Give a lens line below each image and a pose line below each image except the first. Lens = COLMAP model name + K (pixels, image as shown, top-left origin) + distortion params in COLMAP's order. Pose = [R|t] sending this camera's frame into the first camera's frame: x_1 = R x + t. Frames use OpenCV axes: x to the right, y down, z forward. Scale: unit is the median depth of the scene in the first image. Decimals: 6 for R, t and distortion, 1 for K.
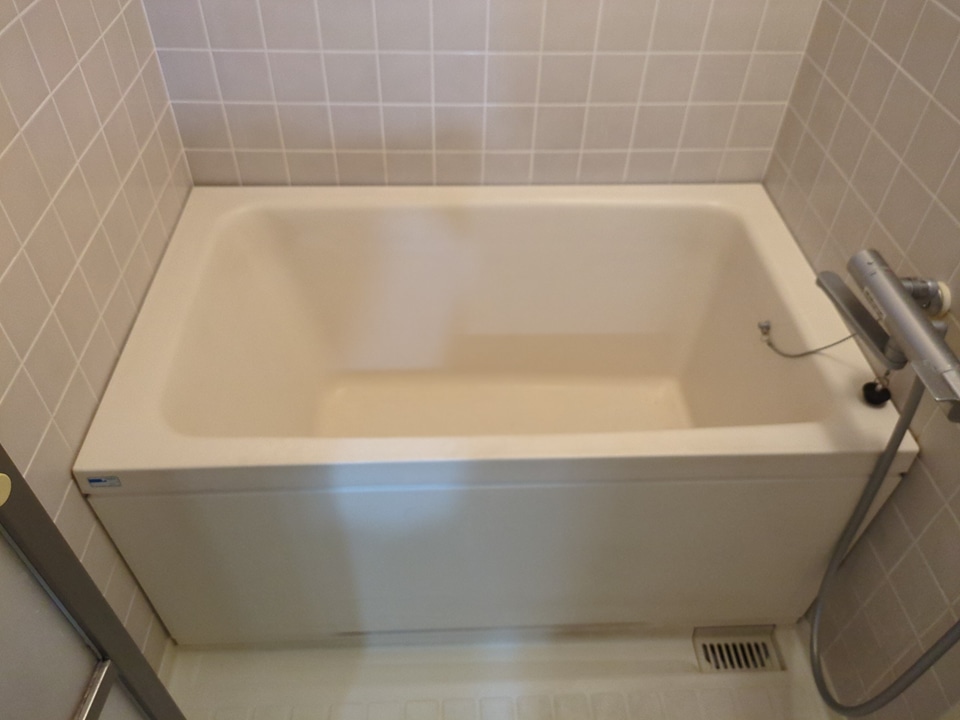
lens RADIAL K [[720.6, 0, 483.6], [0, 720.6, 362.4], [0, 0, 1]] dist [0.033595, -0.045090]
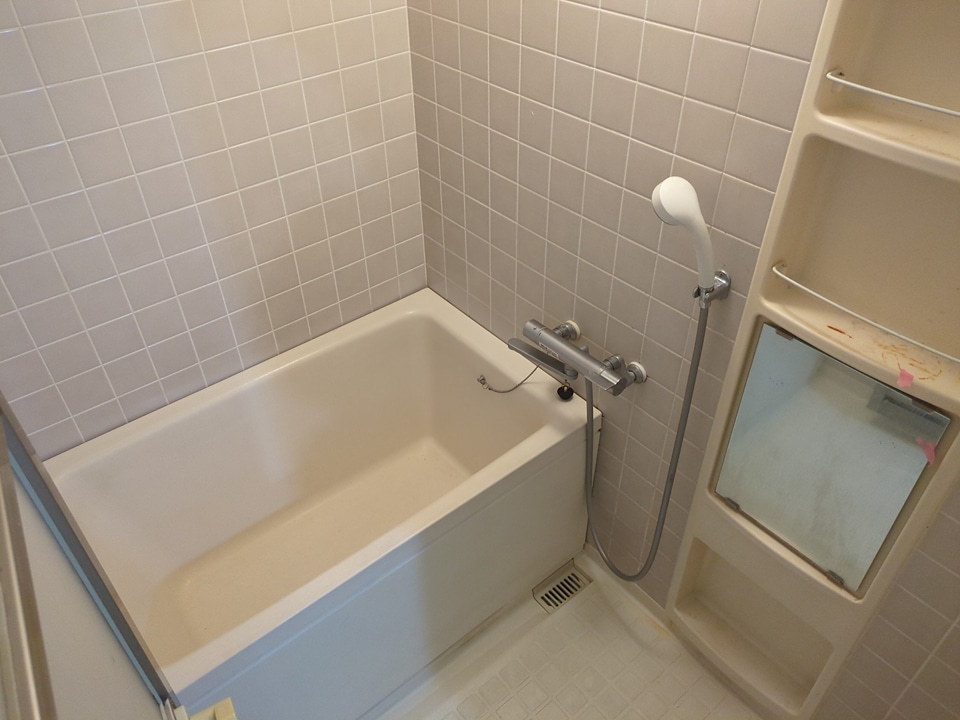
lens RADIAL K [[720.6, 0, 483.6], [0, 720.6, 362.4], [0, 0, 1]] dist [0.033595, -0.045090]
pose [[0.795357, -0.406631, 0.449510, -0.306249], [0.441981, 0.896556, 0.028997, -0.146734], [-0.414802, 0.175612, 0.892805, -0.383417]]
